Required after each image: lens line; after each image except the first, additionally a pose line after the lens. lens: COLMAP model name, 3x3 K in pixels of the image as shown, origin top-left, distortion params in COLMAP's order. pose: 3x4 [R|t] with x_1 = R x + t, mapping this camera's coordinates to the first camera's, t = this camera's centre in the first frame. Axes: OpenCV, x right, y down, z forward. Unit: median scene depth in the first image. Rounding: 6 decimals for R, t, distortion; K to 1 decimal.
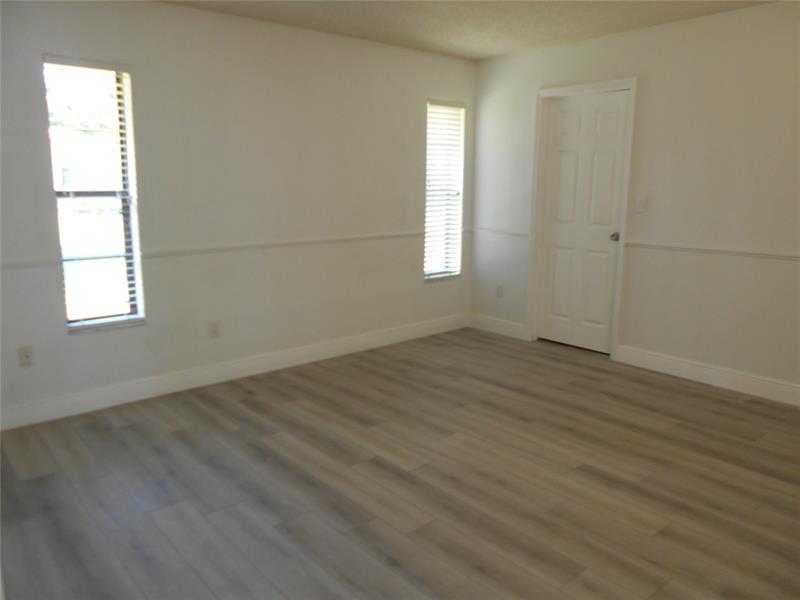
lens RADIAL K [[608.9, 0, 403.6], [0, 608.9, 297.1], [0, 0, 1]] dist [-0.053005, 0.074339]
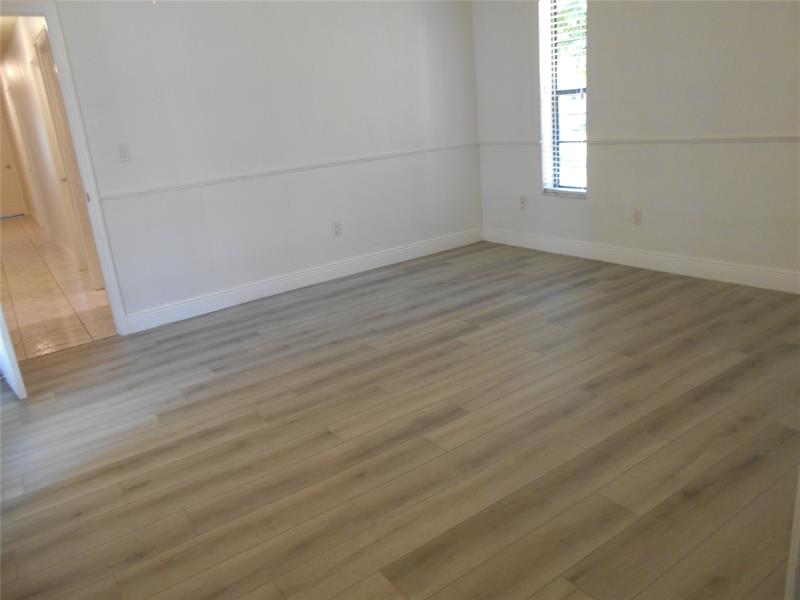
lens RADIAL K [[608.9, 0, 403.6], [0, 608.9, 297.1], [0, 0, 1]] dist [-0.053005, 0.074339]
pose [[-0.088728, 0.306771, -0.947638, 1.079795], [-0.094392, 0.944520, 0.314600, -0.151352], [0.991573, 0.117363, -0.054848, 0.916428]]
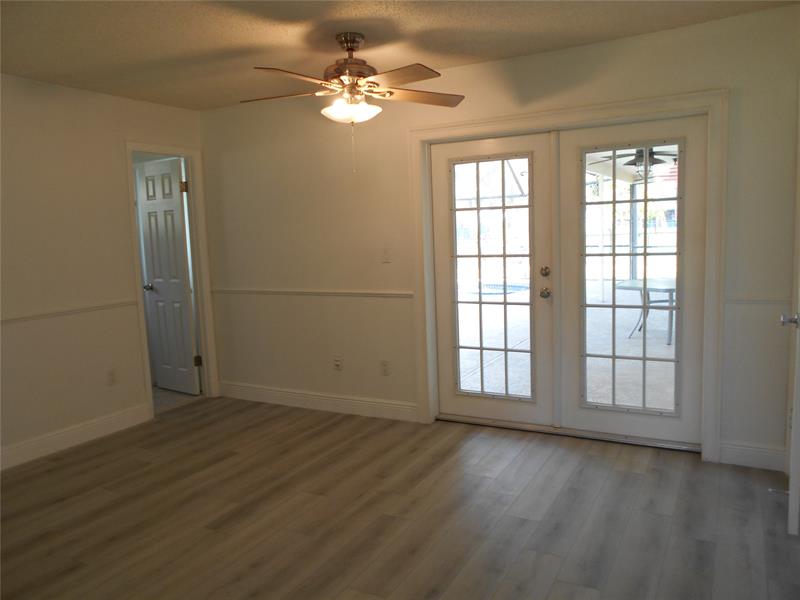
lens RADIAL K [[624.6, 0, 398.8], [0, 624.6, 301.7], [0, 0, 1]] dist [-0.057238, 0.000216]
pose [[-0.350908, -0.103801, 0.930639, -0.679155], [0.213583, 0.958768, 0.187473, -0.185268], [-0.911727, 0.264554, -0.314269, 0.913166]]
